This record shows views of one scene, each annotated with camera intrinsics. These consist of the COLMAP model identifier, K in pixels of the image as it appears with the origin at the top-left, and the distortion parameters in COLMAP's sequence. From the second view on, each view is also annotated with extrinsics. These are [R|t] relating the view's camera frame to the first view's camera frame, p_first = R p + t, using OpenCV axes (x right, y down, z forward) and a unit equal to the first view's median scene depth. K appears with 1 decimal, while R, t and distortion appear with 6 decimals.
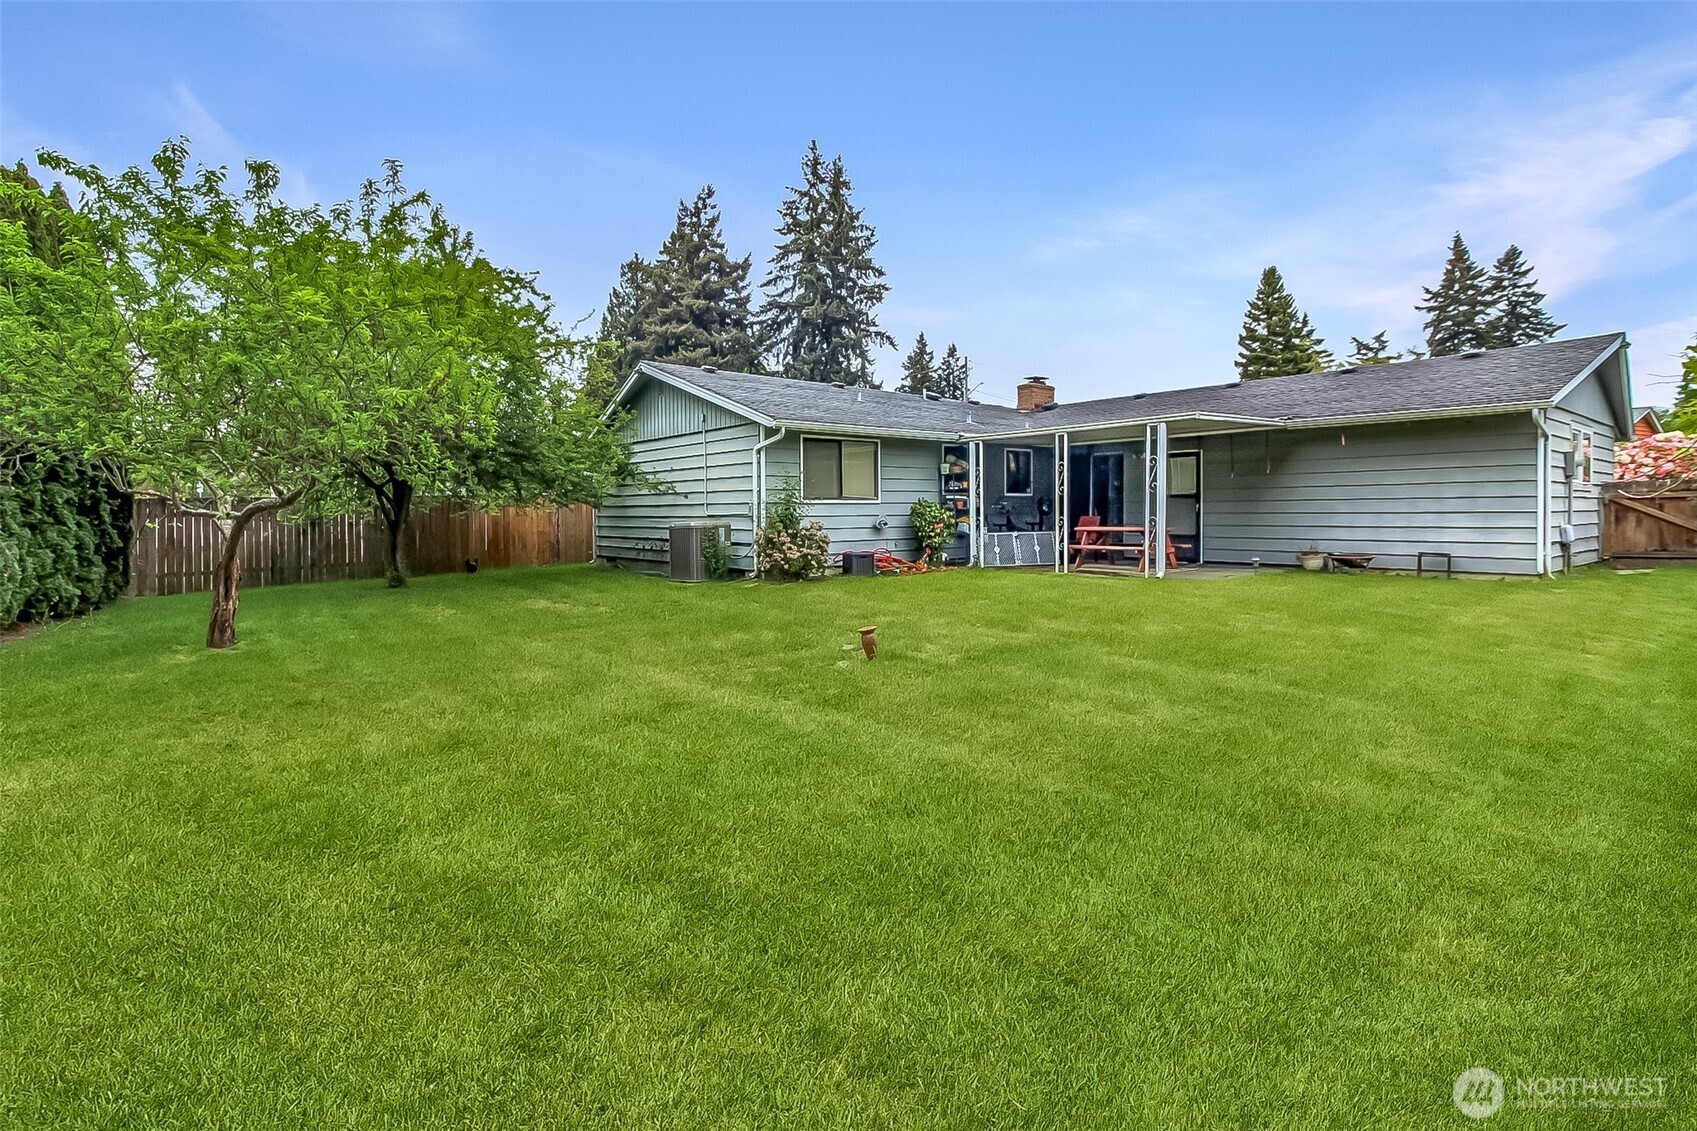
lens RADIAL K [[782.0, 0, 846.8], [0, 782.0, 543.5], [0, 0, 1]] dist [0.010334, -0.000475]
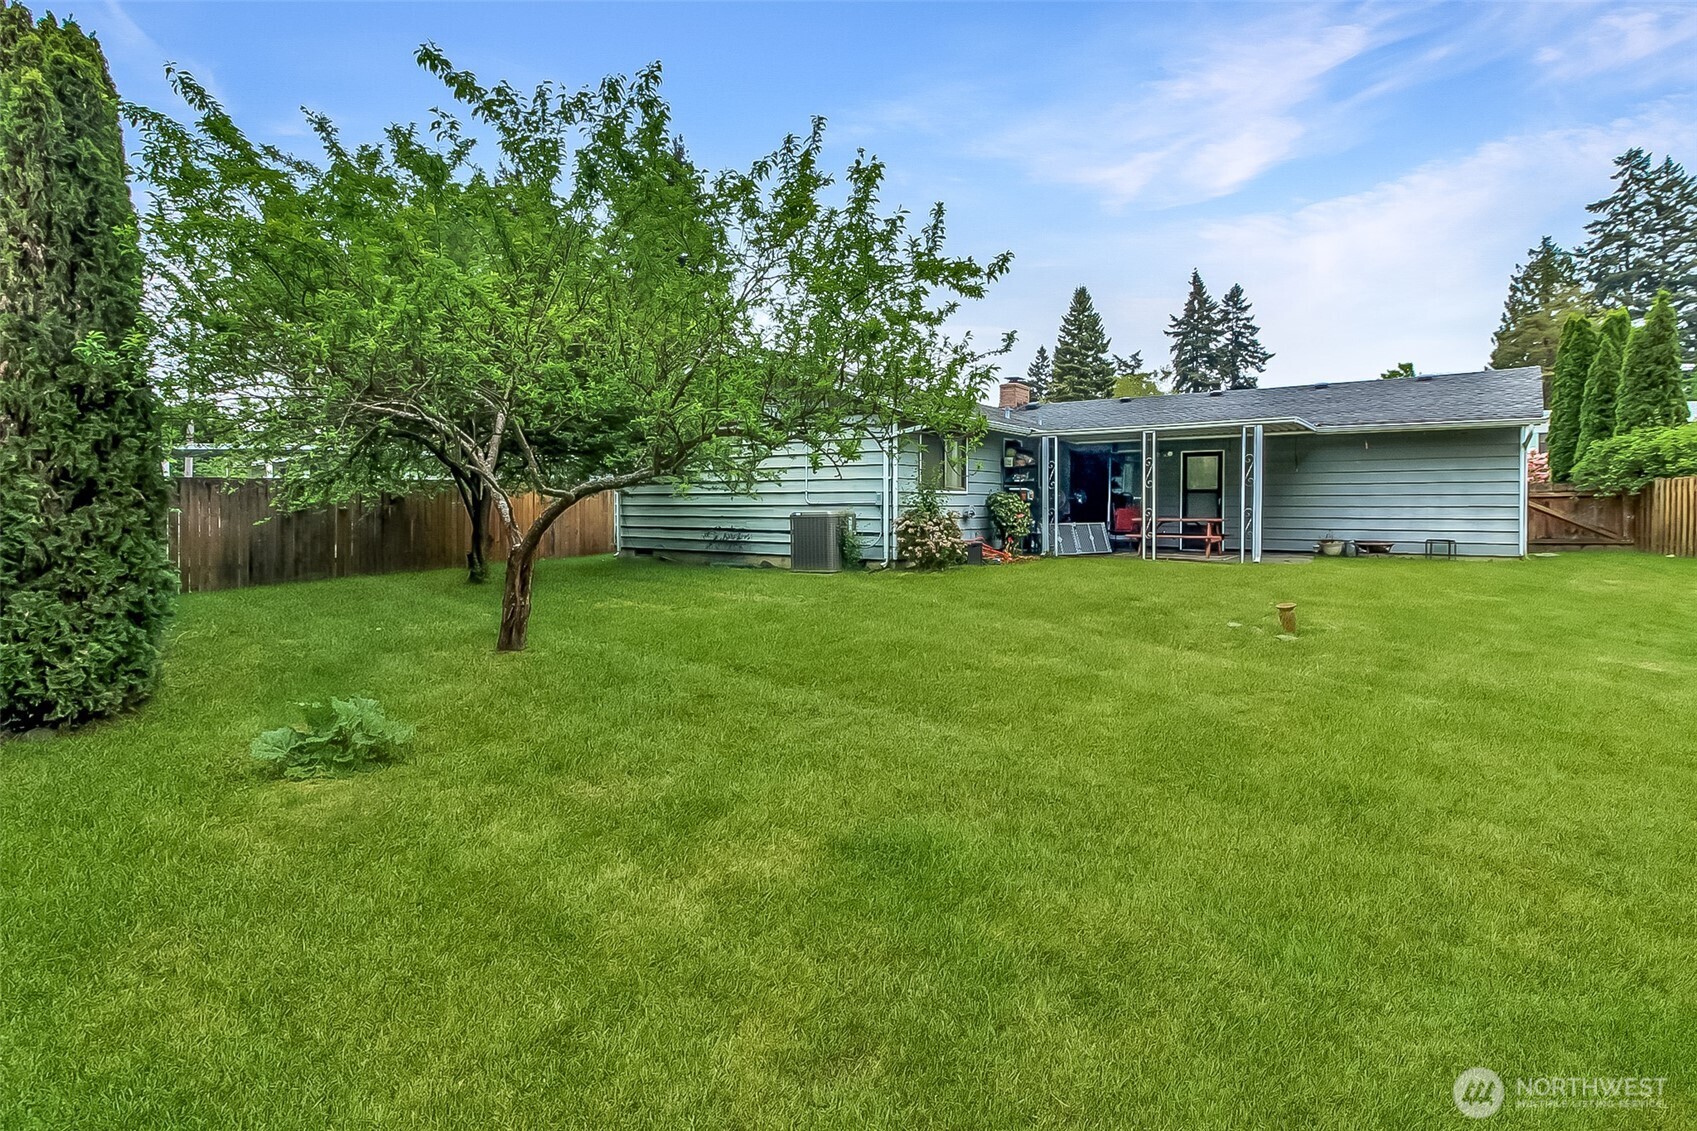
lens RADIAL K [[782.0, 0, 846.8], [0, 782.0, 543.5], [0, 0, 1]] dist [0.010334, -0.000475]
pose [[0.966992, -0.004366, 0.254771, -0.325496], [0.002228, 0.999960, 0.008682, 0.003649], [-0.254799, -0.007828, 0.966962, 0.037831]]
